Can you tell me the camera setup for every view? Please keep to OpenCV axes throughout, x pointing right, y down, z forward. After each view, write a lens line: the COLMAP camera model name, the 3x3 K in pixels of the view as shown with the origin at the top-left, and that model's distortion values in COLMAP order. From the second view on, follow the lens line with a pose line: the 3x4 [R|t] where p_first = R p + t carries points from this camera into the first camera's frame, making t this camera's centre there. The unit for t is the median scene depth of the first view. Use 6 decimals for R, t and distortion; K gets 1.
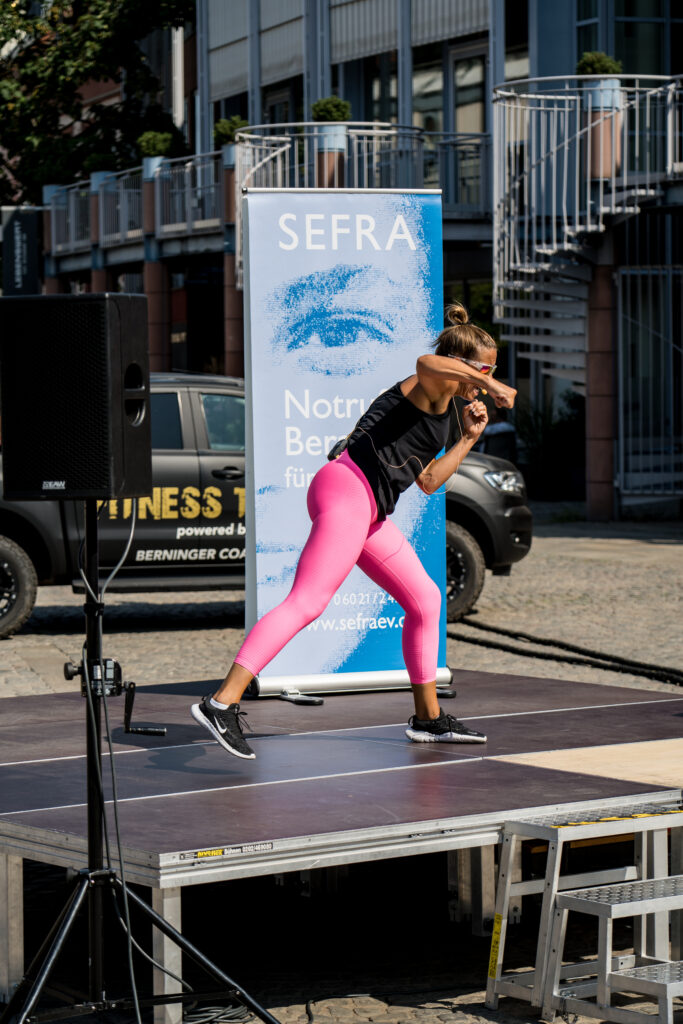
lens RADIAL K [[3087.9, 0, 342.7], [0, 3087.9, 505.9], [0, 0, 1]] dist [0.085378, 0.000000]
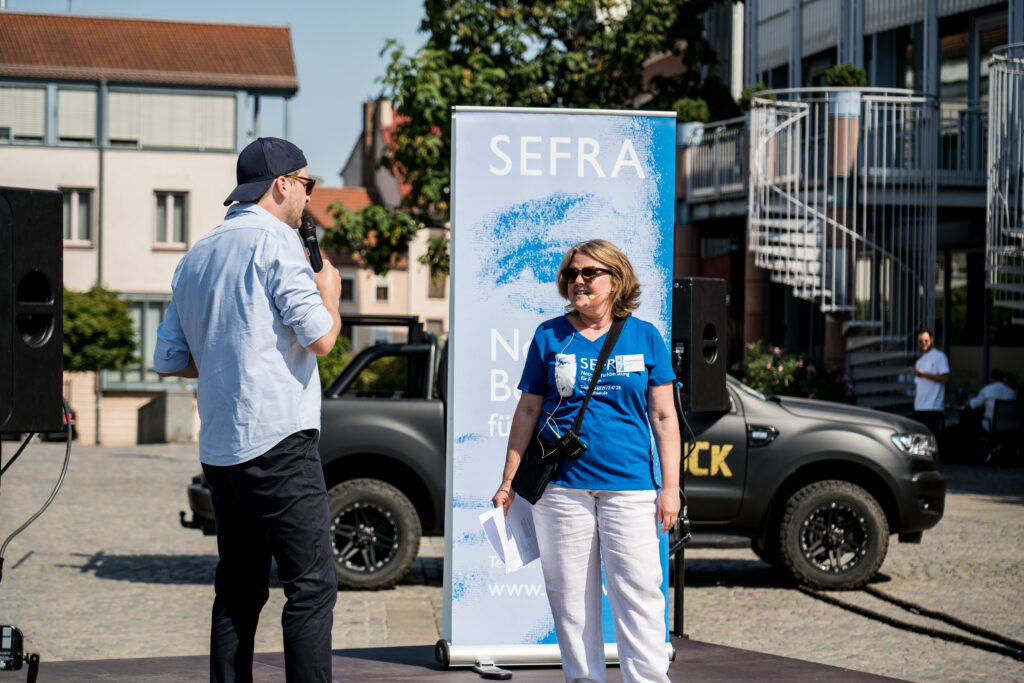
lens RADIAL K [[2914.5, 0, 510.5], [0, 2914.5, 349.5], [0, 0, 1]] dist [0.049293, 0.000000]
pose [[0.988540, 0.026269, -0.148656, 0.063177], [-0.032087, 0.998805, -0.036874, -0.000039], [0.147509, 0.041222, 0.988201, 0.085866]]
